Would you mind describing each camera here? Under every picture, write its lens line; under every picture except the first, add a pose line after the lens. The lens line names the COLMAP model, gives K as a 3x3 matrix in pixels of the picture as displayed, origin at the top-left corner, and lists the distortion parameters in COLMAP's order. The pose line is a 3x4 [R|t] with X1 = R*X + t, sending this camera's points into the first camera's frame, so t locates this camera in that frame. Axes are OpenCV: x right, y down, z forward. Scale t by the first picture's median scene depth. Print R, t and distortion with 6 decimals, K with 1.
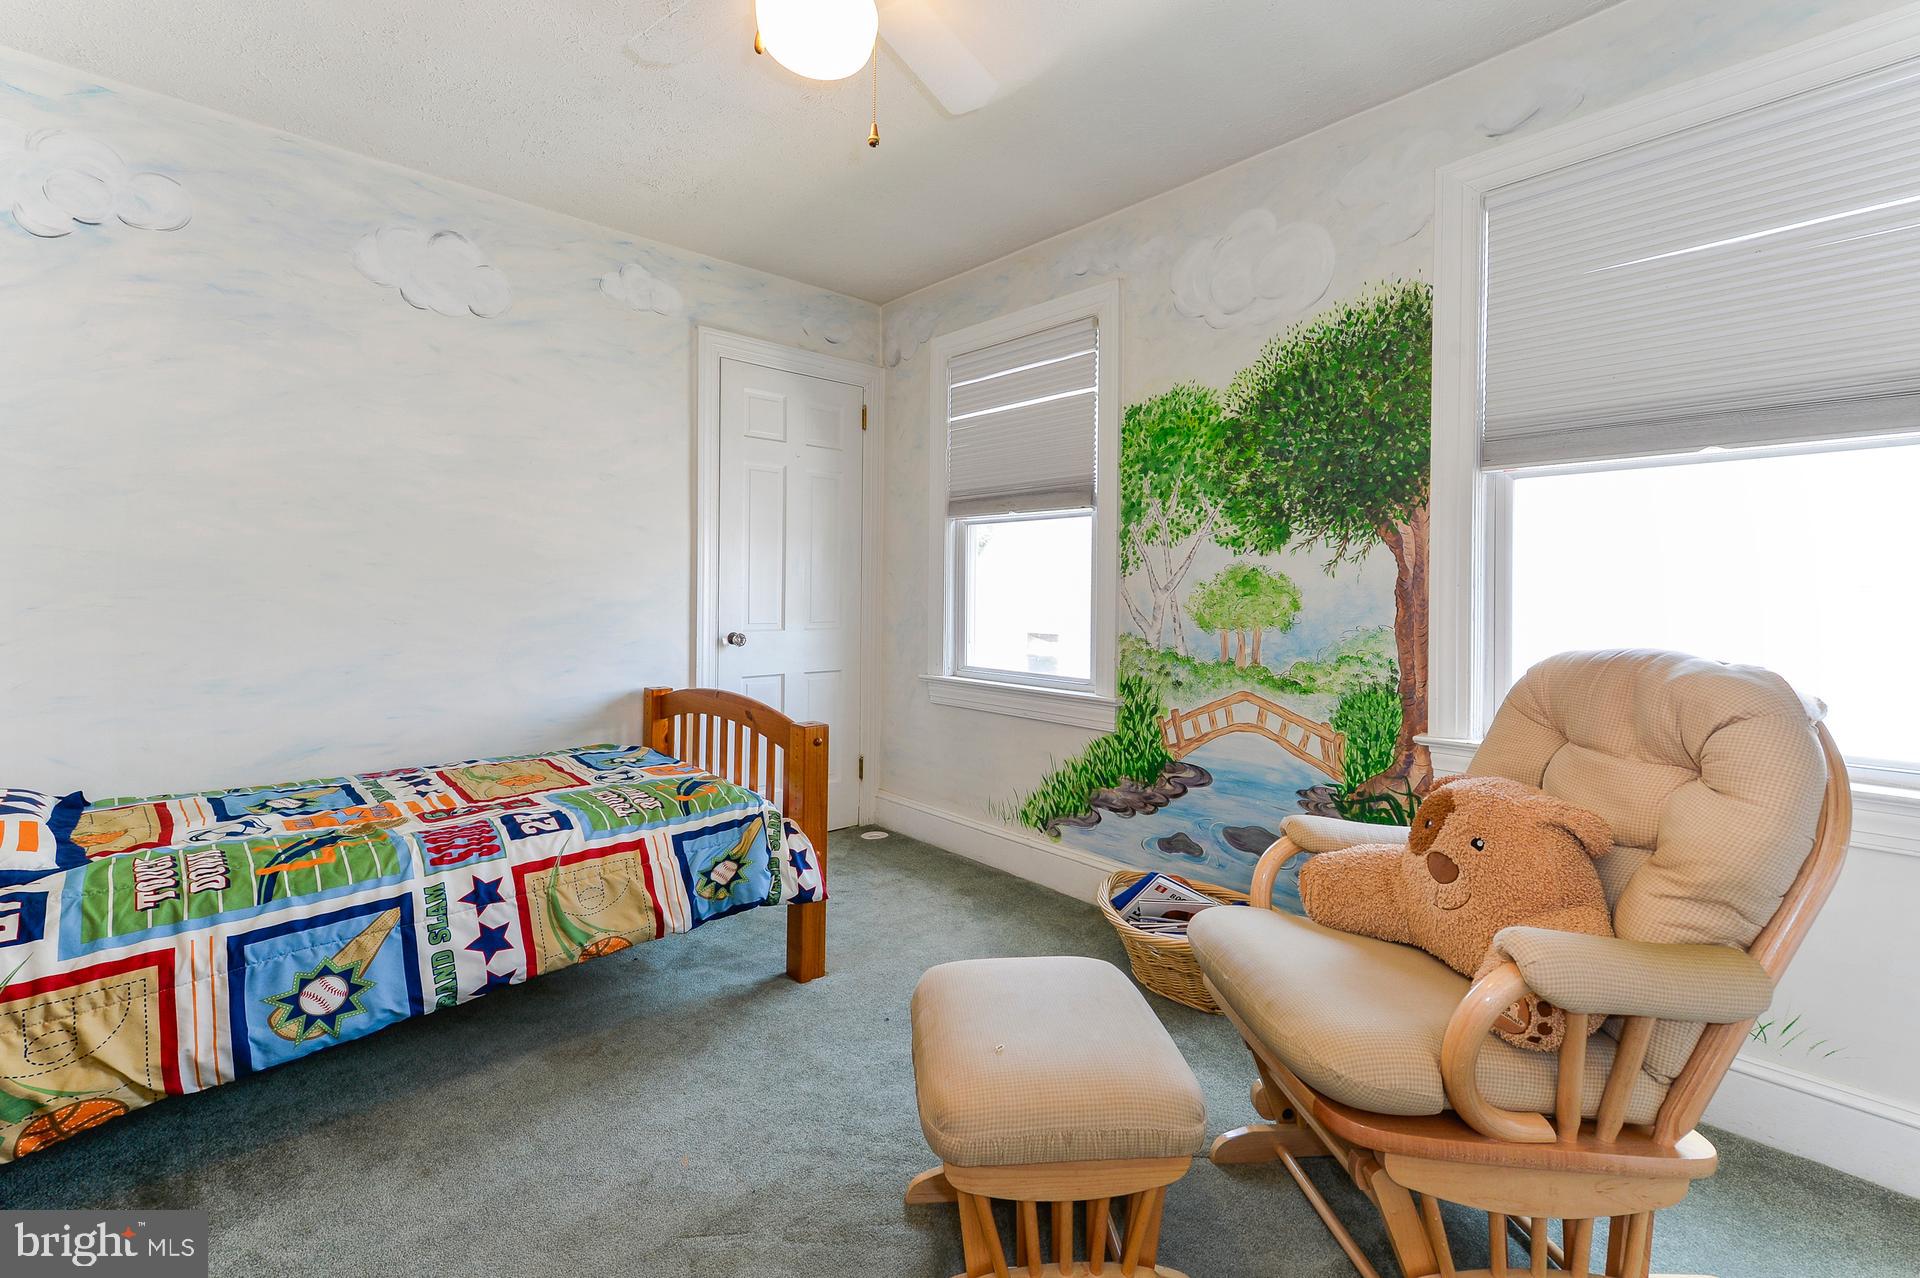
lens RADIAL K [[849.7, 0, 959.8], [0, 849.7, 621.5], [0, 0, 1]] dist [0.002460, 0.000633]
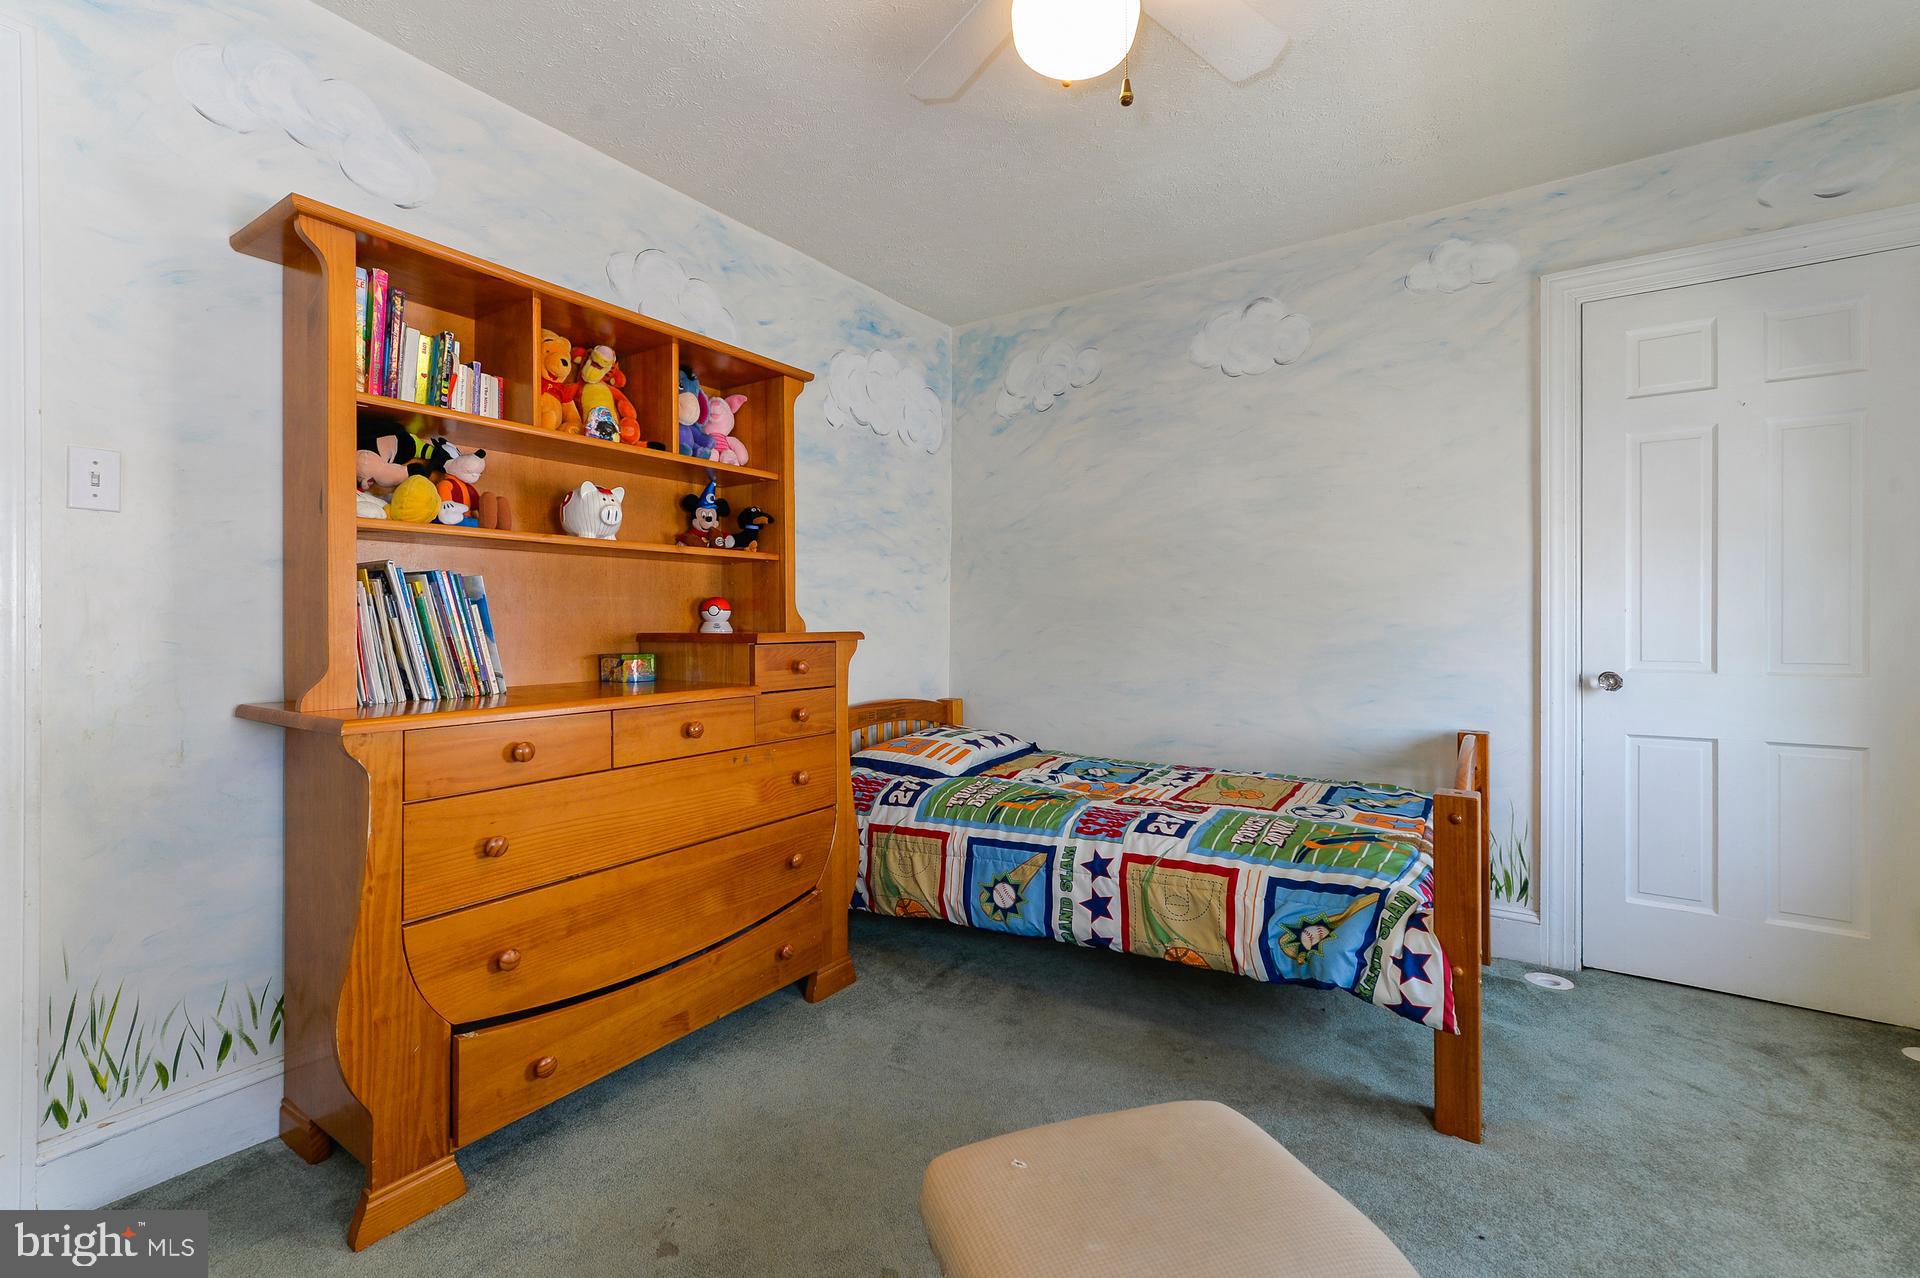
lens RADIAL K [[832.2, 0, 924.7], [0, 832.2, 644.4], [0, 0, 1]] dist [-0.001087, -0.000418]
pose [[0.208027, 0.021565, -0.977885, 0.541206], [-0.023167, 0.999585, 0.017116, -0.015374], [0.977849, 0.019094, 0.208441, 0.480274]]
